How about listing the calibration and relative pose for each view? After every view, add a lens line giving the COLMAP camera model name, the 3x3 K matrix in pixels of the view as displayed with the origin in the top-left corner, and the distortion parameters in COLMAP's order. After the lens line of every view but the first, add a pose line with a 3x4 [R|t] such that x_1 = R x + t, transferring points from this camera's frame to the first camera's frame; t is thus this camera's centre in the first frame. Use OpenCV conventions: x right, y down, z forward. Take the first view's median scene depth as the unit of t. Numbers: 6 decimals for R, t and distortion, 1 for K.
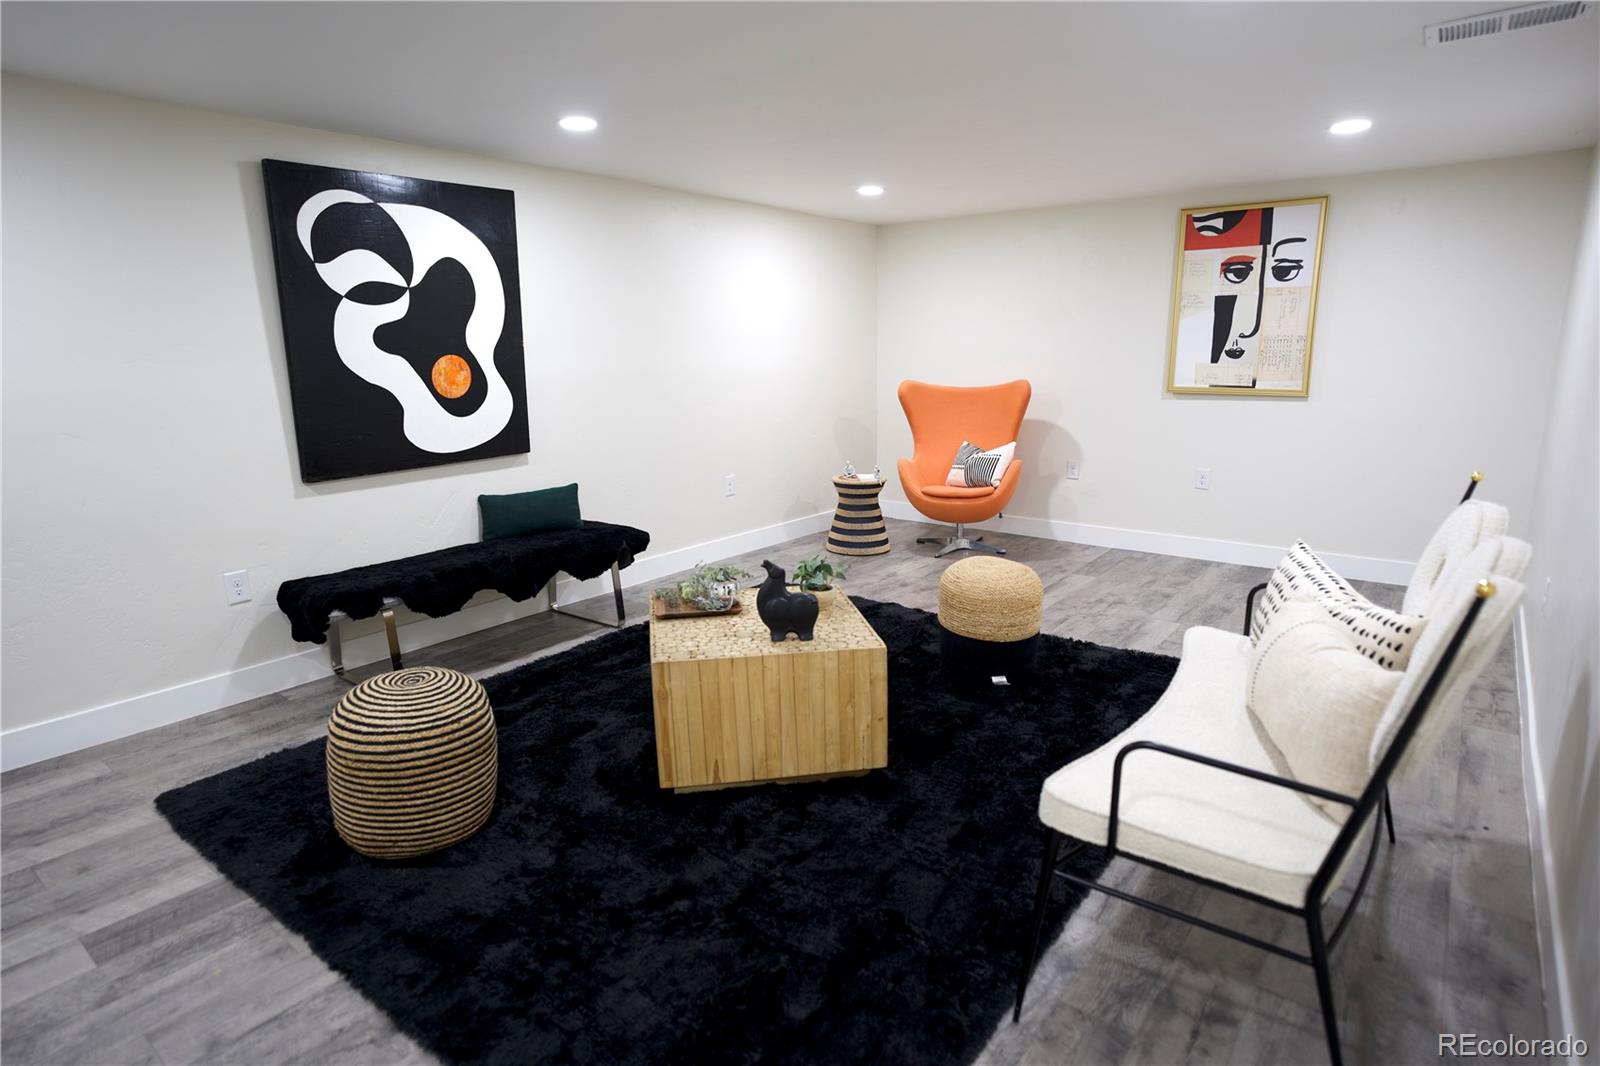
lens RADIAL K [[871.2, 0, 796.6], [0, 871.2, 529.7], [0, 0, 1]] dist [-0.054987, 0.040258]
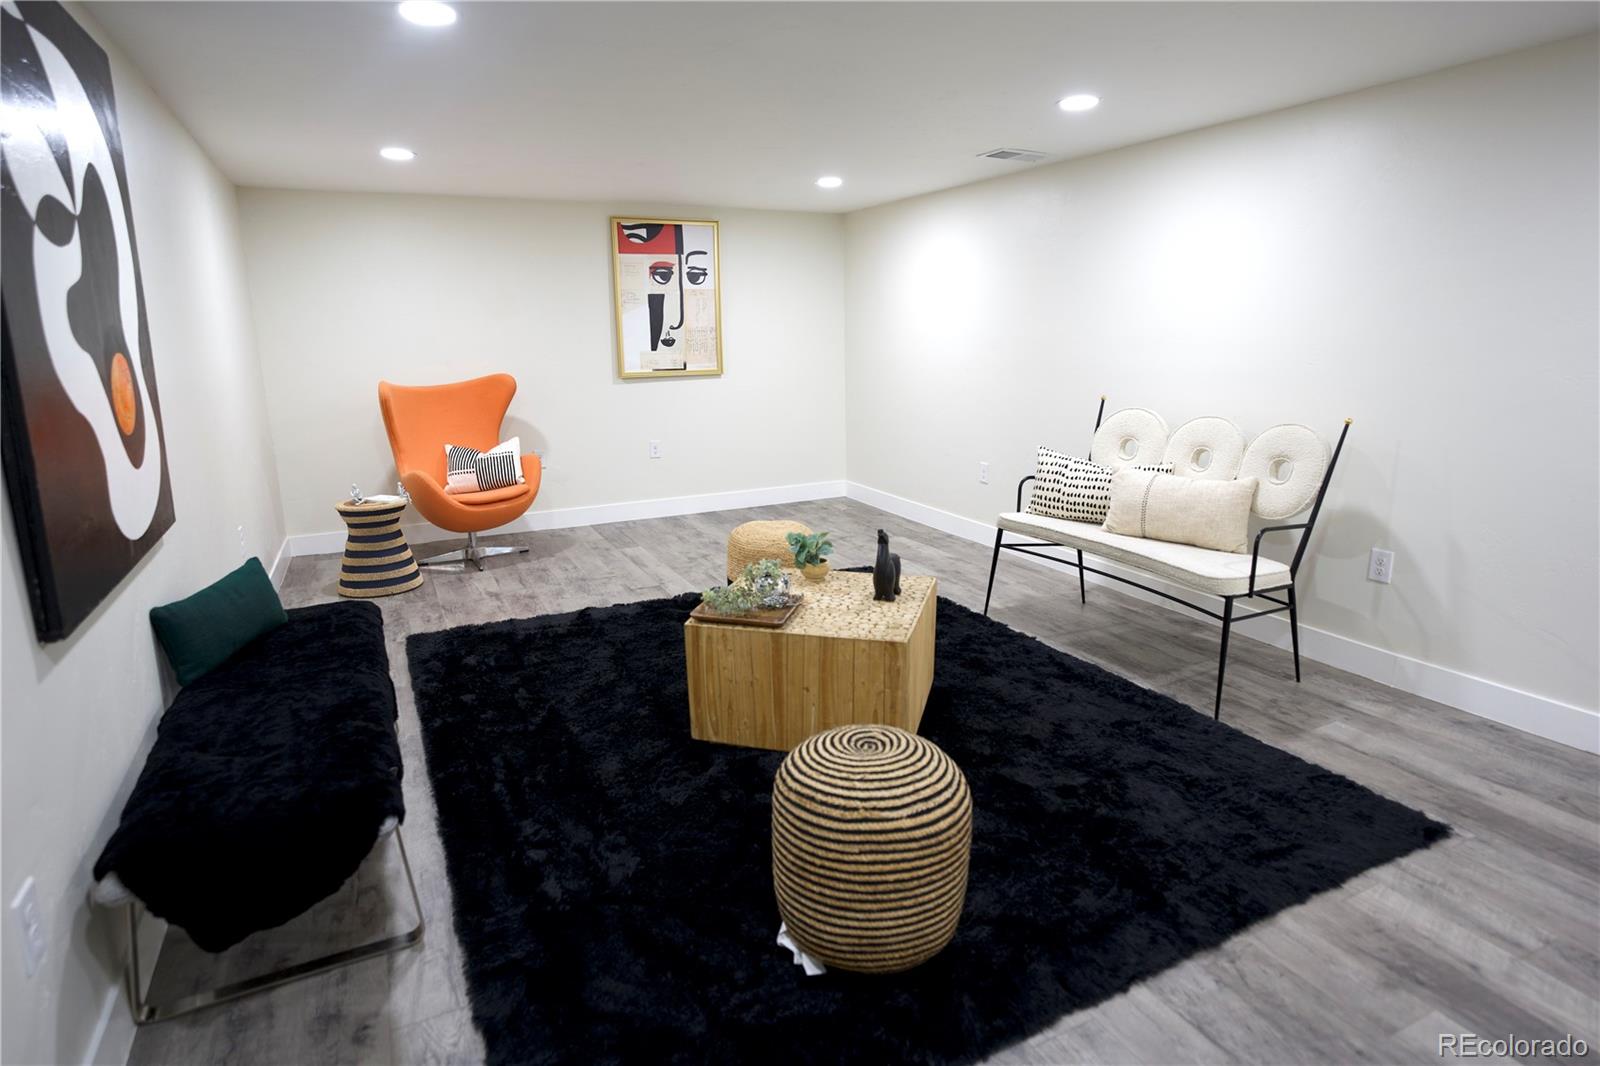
lens RADIAL K [[871.2, 0, 796.6], [0, 871.2, 529.7], [0, 0, 1]] dist [-0.054987, 0.040258]
pose [[0.430059, -0.195810, 0.881310, -0.547125], [0.196070, 0.973153, 0.120538, -0.061008], [-0.881252, 0.120960, 0.456906, 0.318615]]
